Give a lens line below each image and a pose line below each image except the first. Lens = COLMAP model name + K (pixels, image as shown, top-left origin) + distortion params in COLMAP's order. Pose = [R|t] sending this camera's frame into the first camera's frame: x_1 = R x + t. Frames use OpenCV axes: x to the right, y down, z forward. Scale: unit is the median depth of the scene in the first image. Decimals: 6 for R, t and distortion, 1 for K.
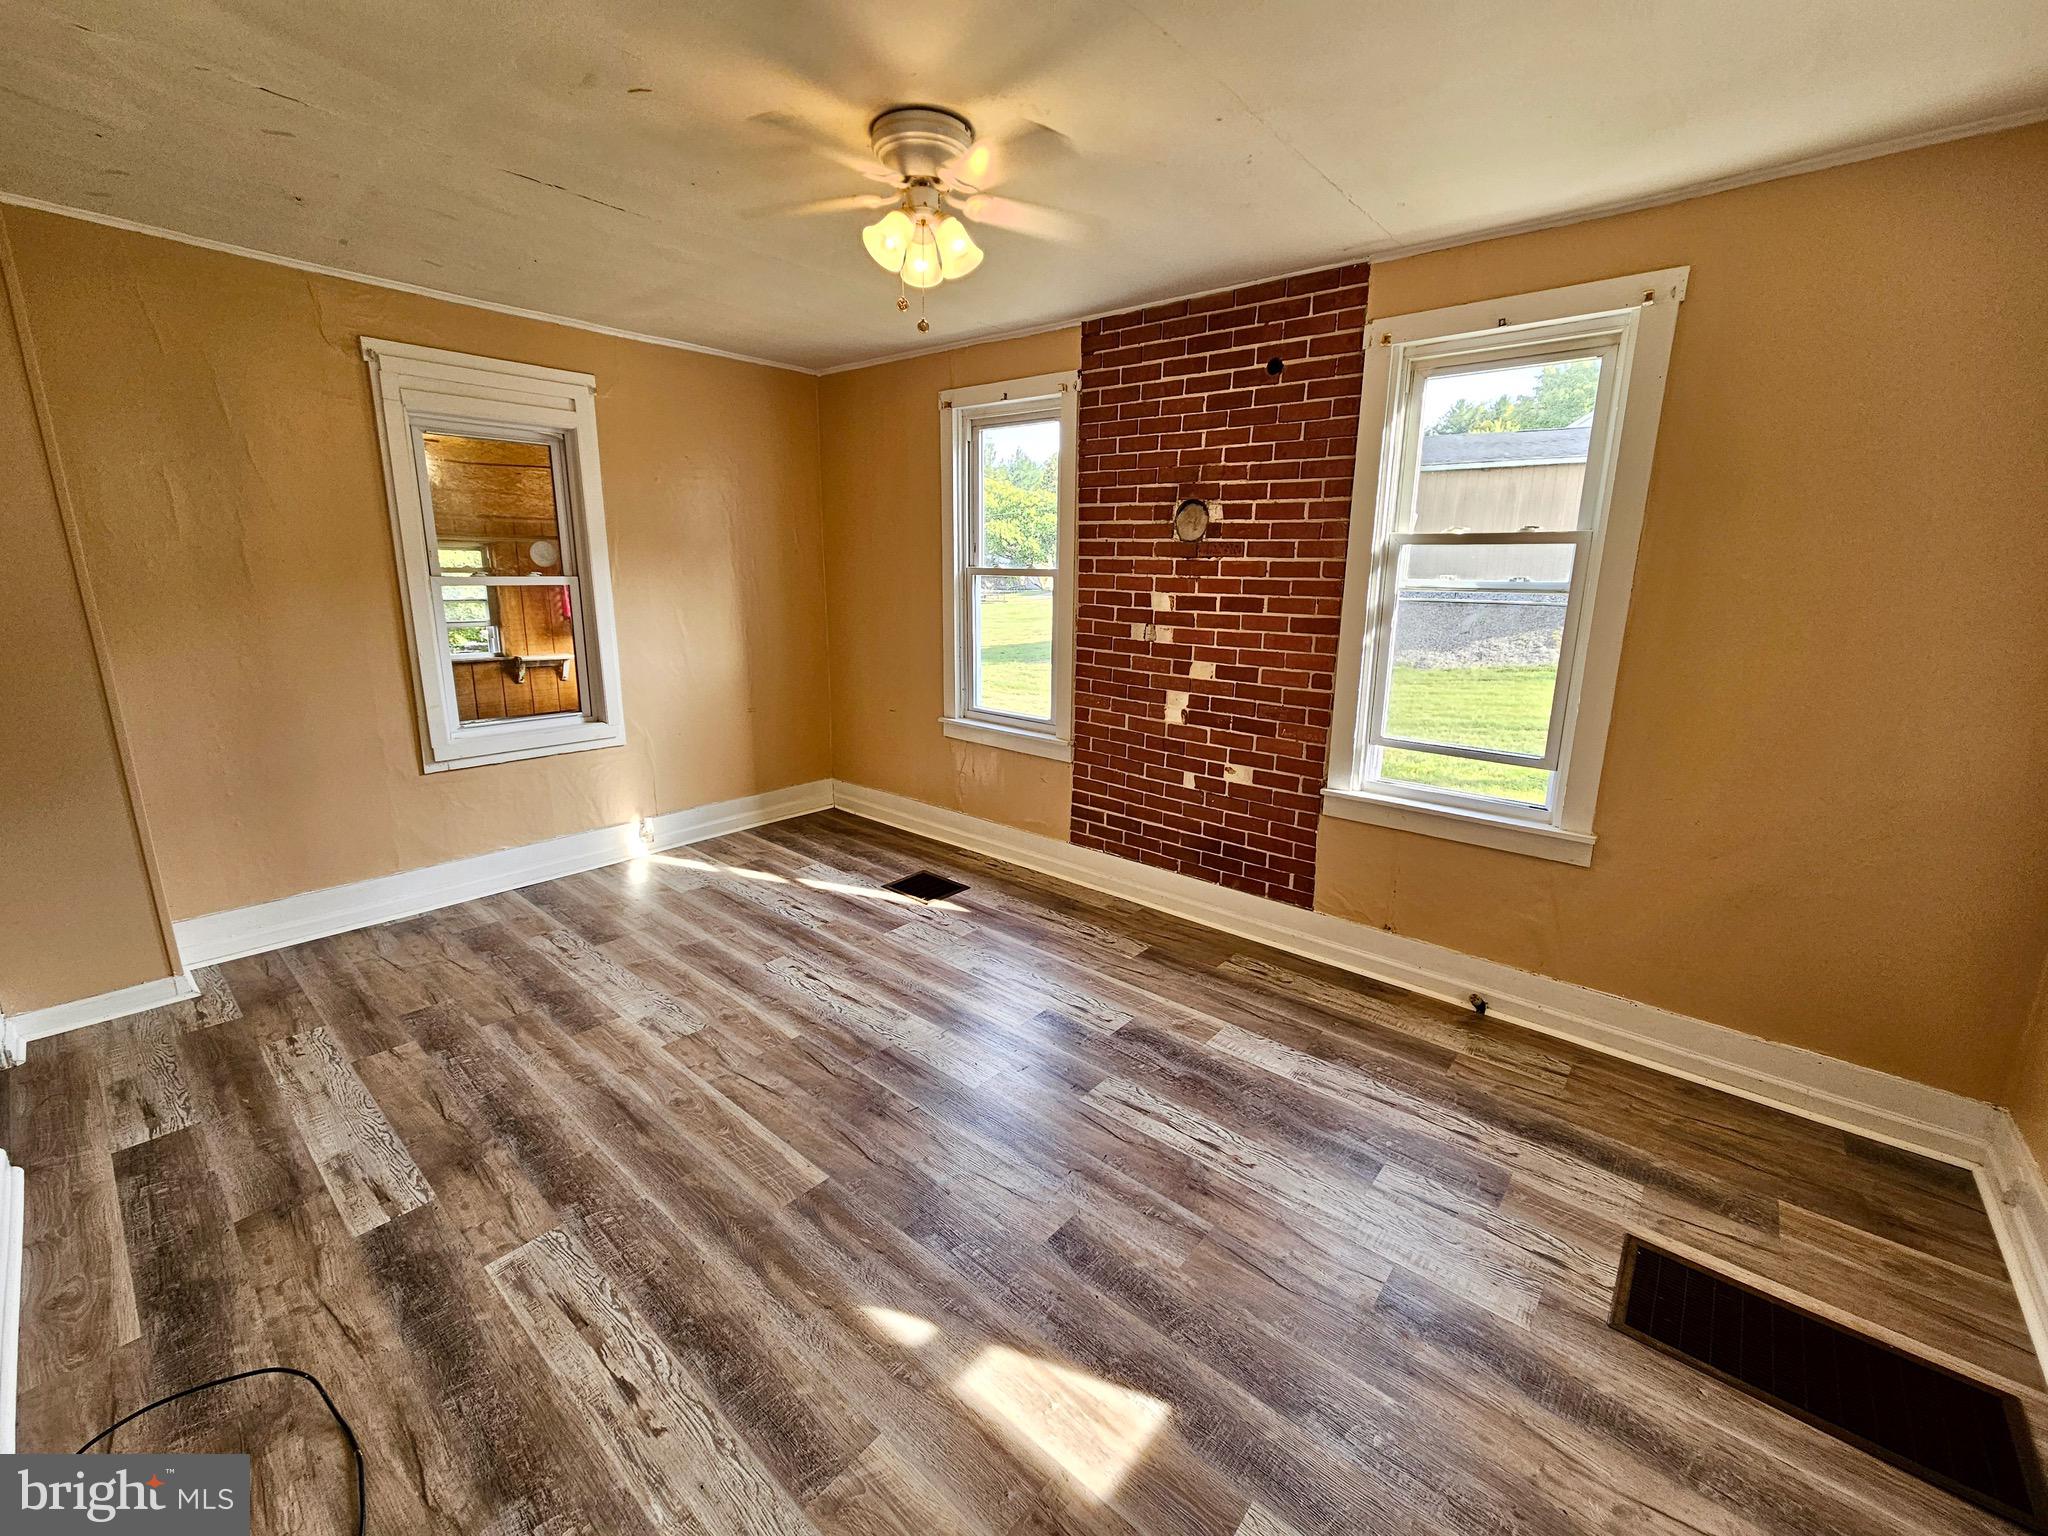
lens RADIAL K [[839.4, 0, 1029.3], [0, 839.4, 752.2], [0, 0, 1]] dist [0.002176, -0.001287]
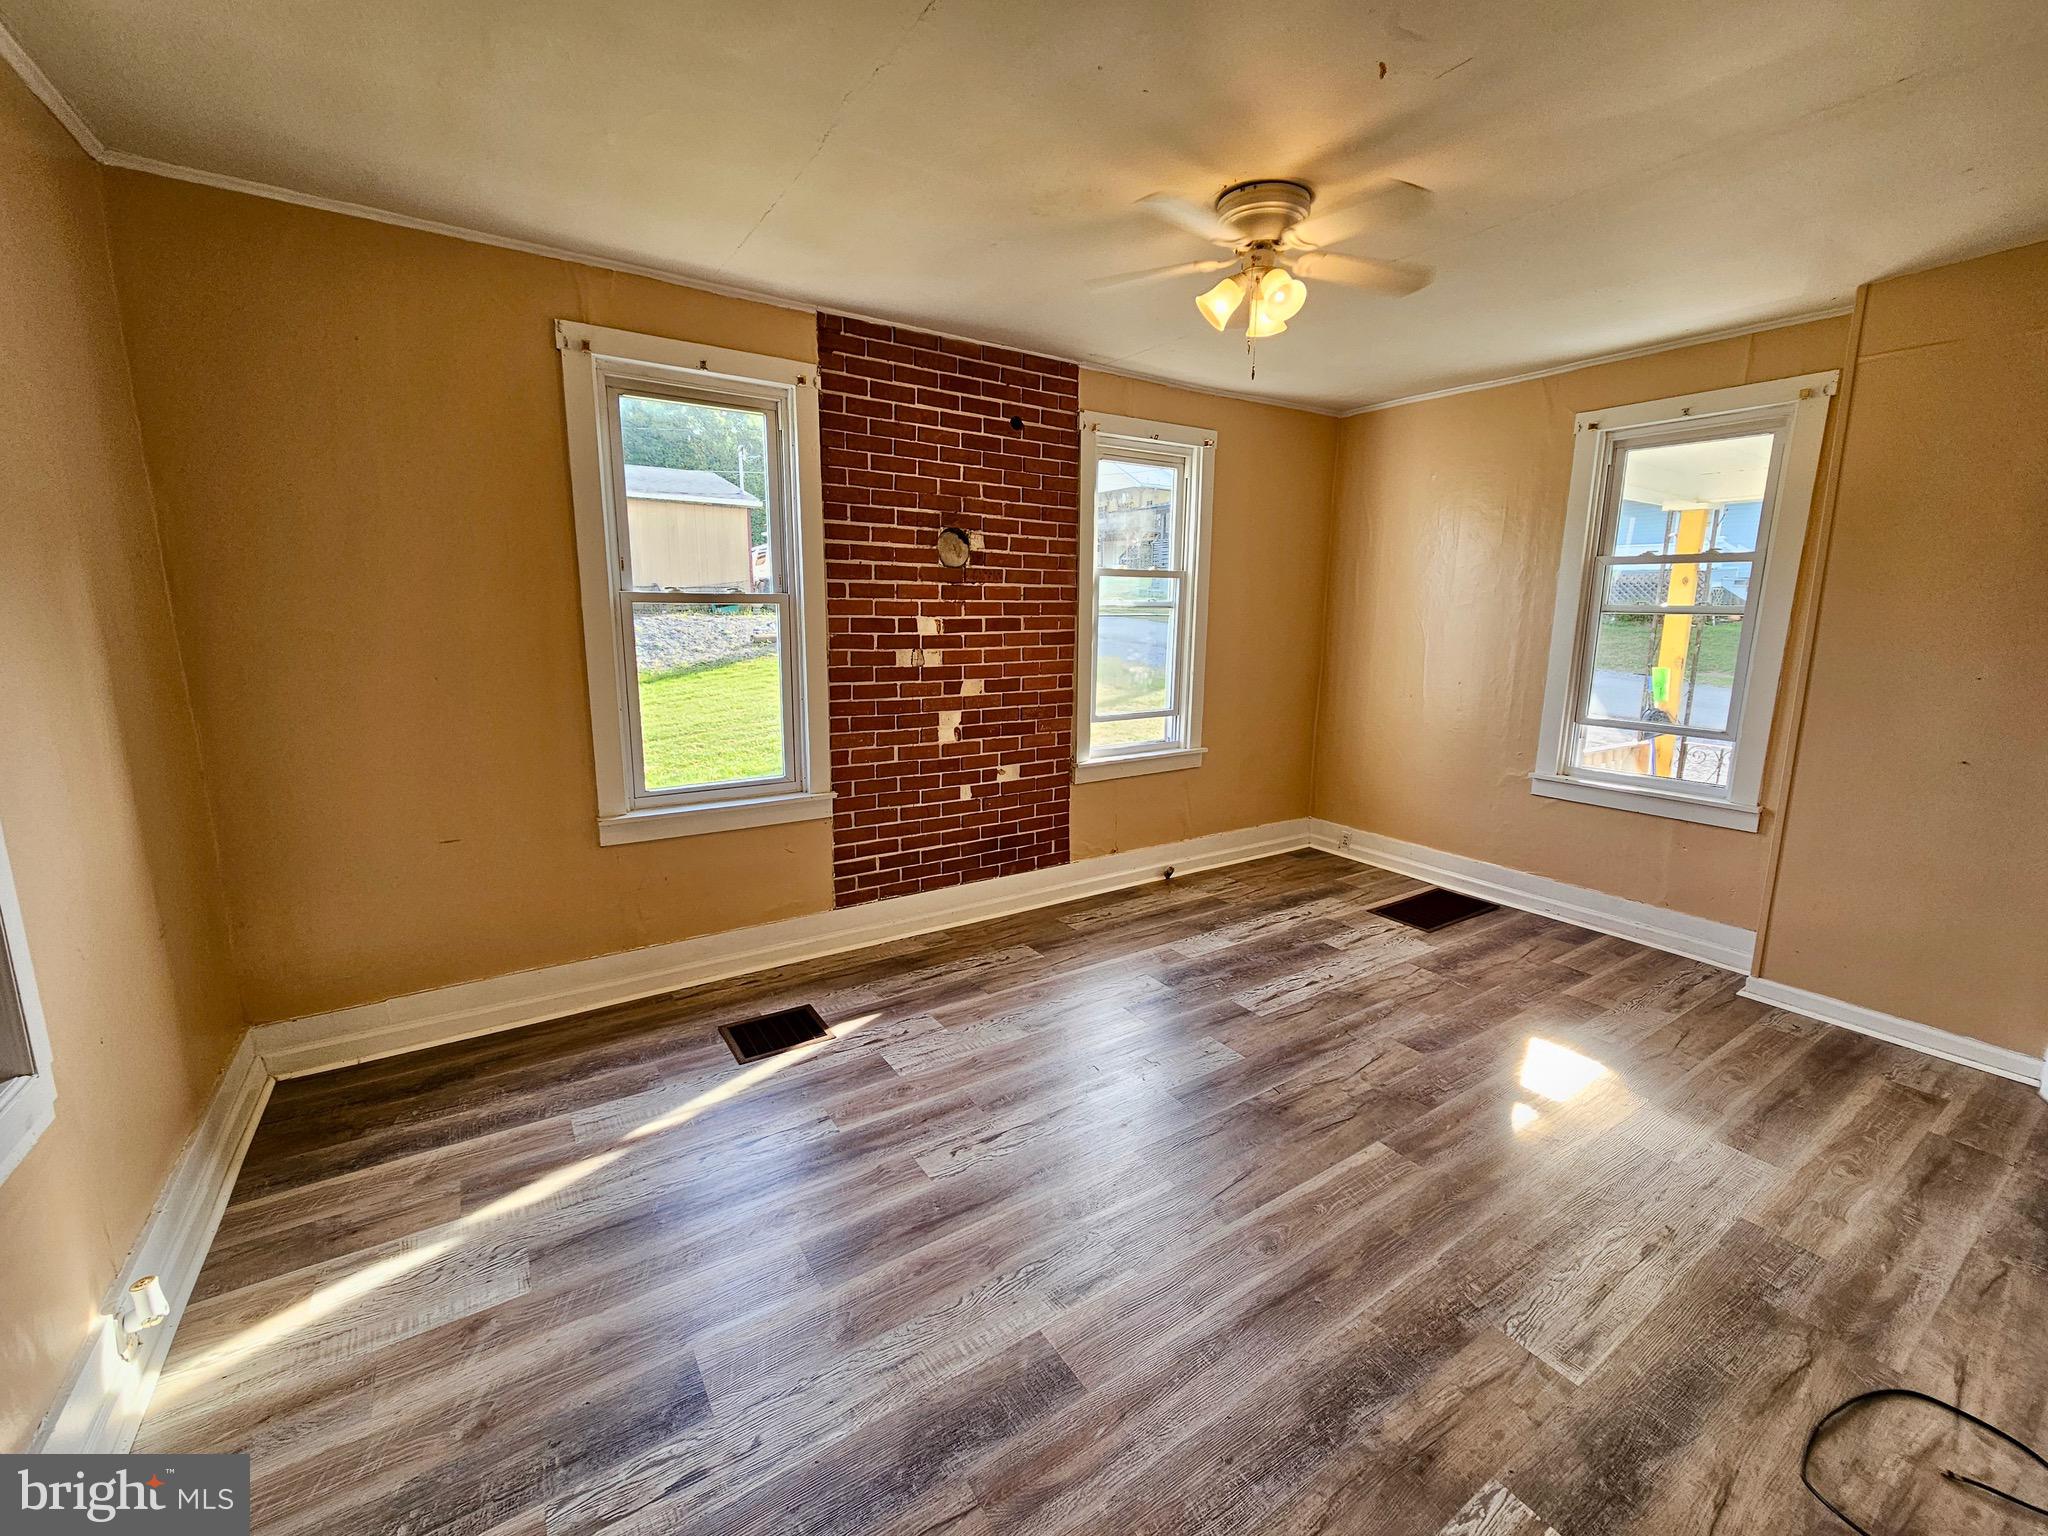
lens RADIAL K [[839.4, 0, 1029.3], [0, 839.4, 752.2], [0, 0, 1]] dist [0.002176, -0.001287]
pose [[0.278824, -0.180963, 0.943138, -0.837517], [0.204960, 0.970671, 0.125652, -0.143035], [-0.938216, 0.158271, 0.307737, 0.641758]]
